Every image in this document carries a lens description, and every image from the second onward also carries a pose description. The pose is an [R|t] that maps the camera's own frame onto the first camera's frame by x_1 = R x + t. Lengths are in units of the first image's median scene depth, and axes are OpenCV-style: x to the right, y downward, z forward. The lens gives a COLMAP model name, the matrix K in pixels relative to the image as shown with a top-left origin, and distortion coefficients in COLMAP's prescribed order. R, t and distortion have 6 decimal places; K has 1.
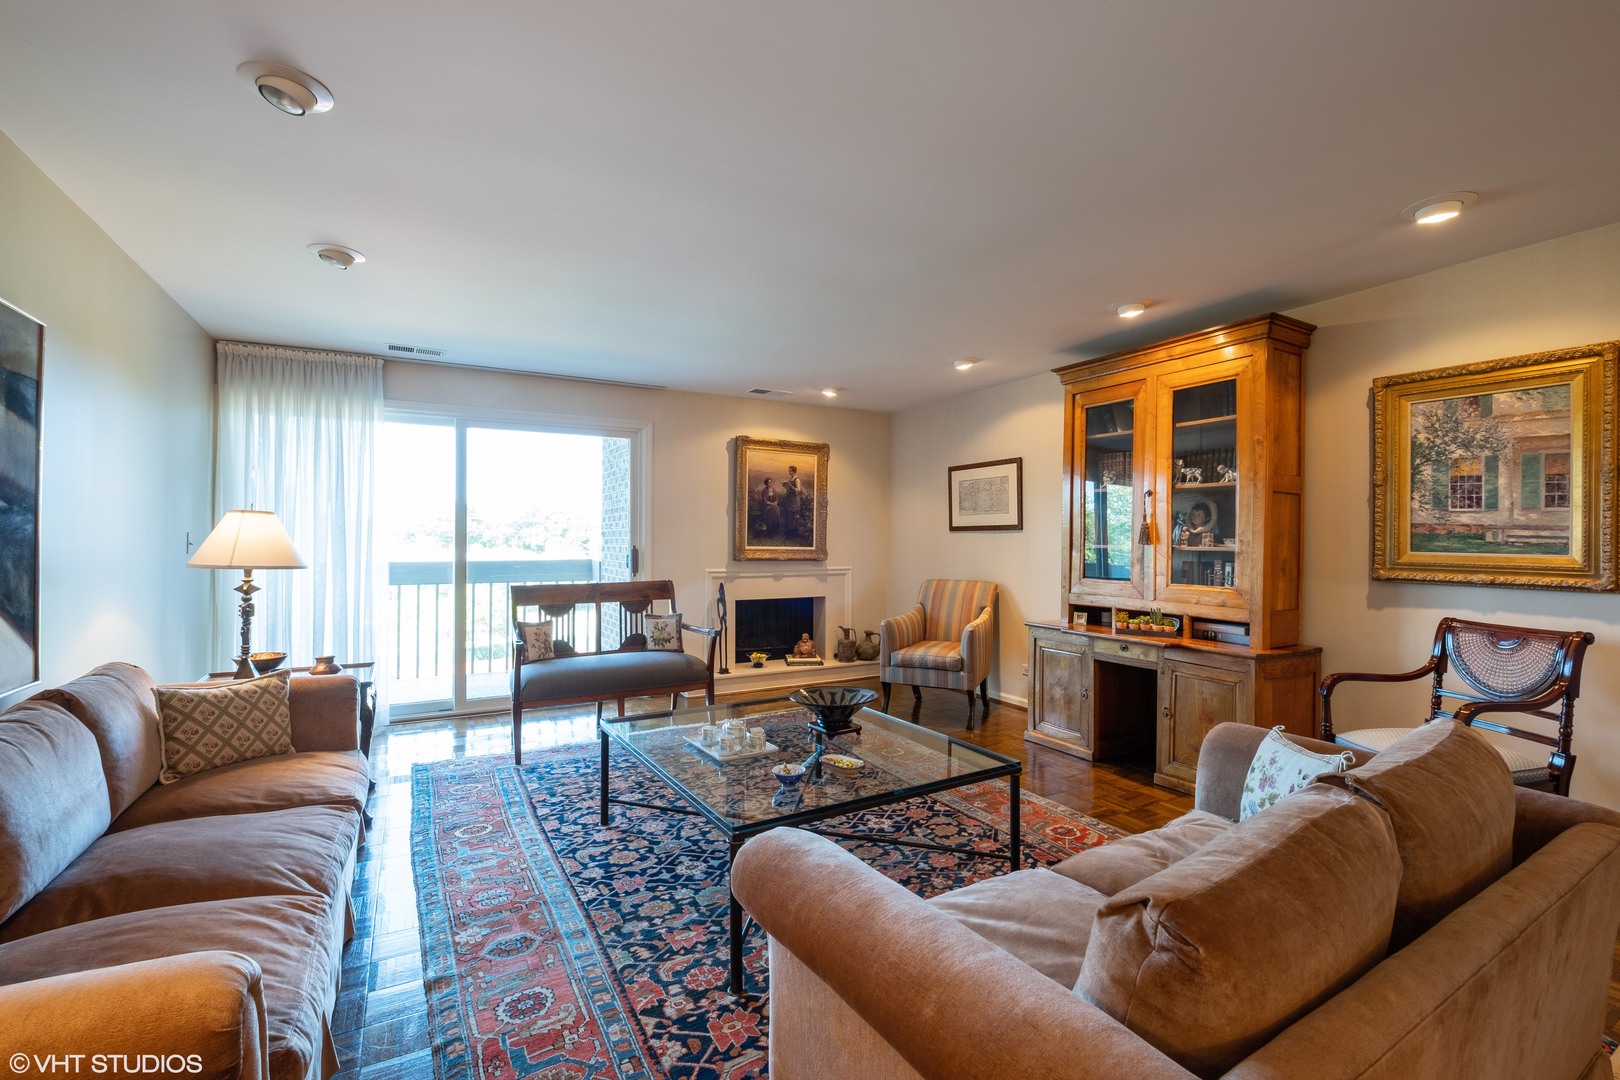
lens RADIAL K [[700.6, 0, 814.2], [0, 700.6, 542.5], [0, 0, 1]] dist [0.000104, 0.000015]
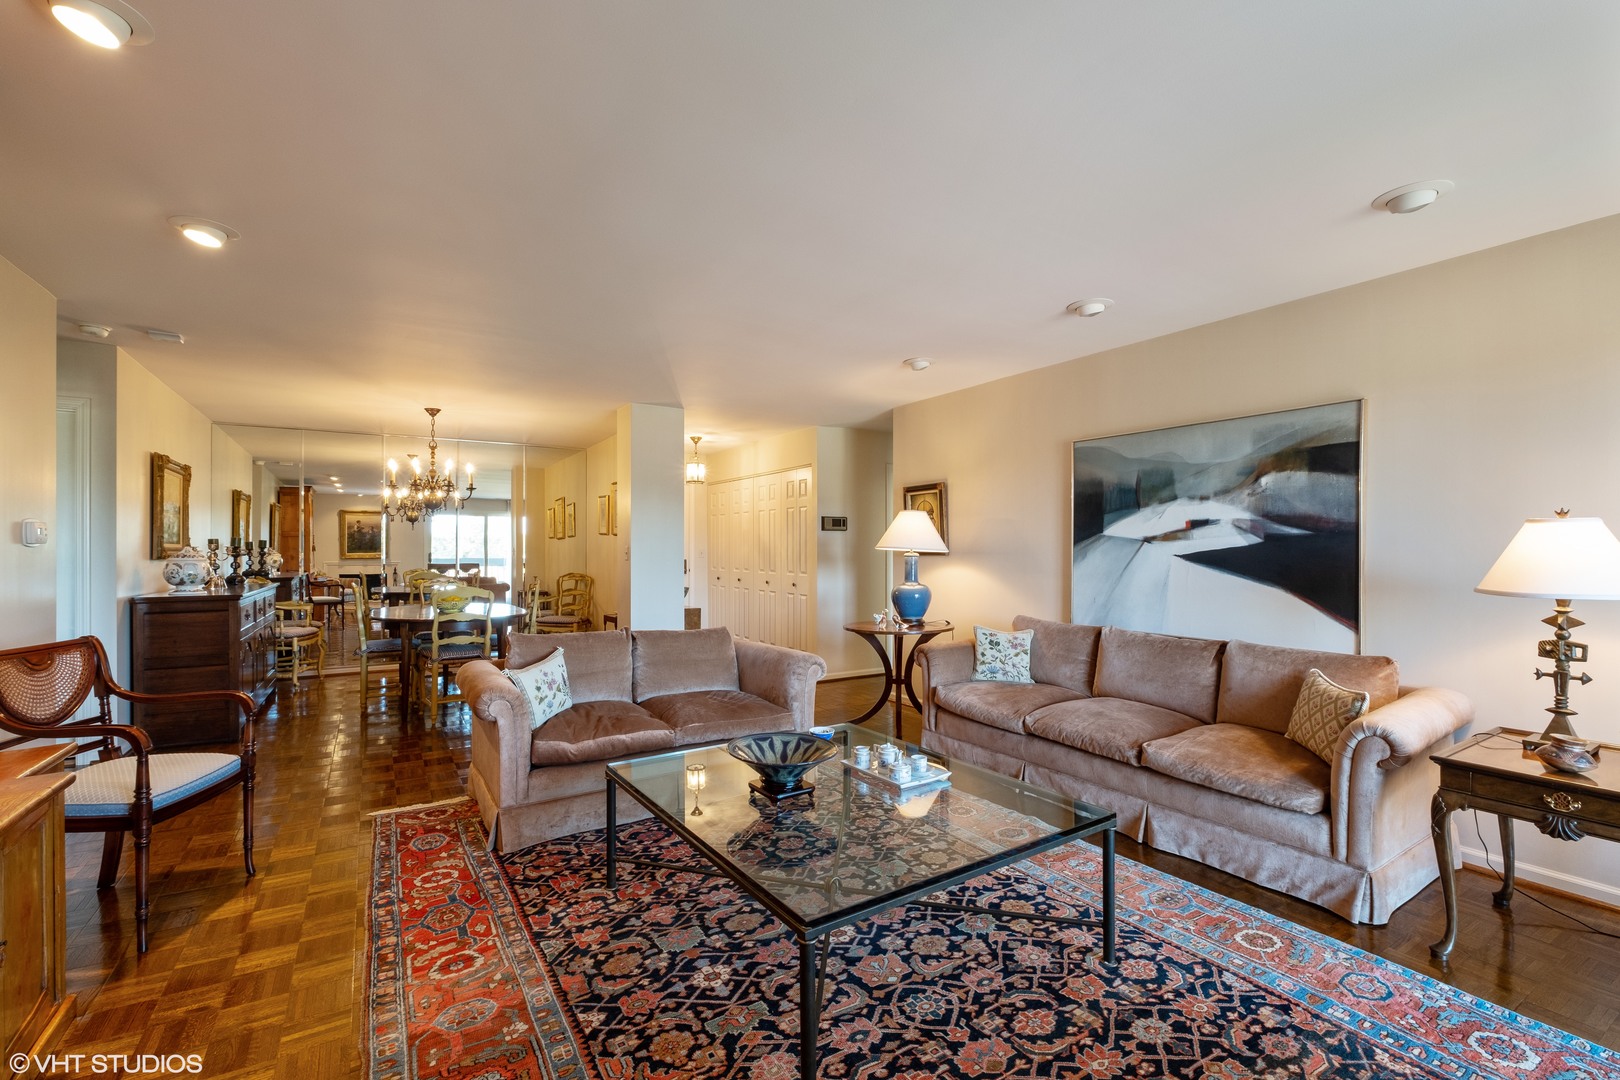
lens RADIAL K [[700.6, 0, 810.0], [0, 700.6, 549.9], [0, 0, 1]] dist [0.000104, 0.000015]
pose [[-0.999455, -0.004391, -0.032729, 0.024070], [-0.004233, 0.999979, -0.004912, -0.004440], [0.032750, -0.004771, -0.999452, 1.732945]]
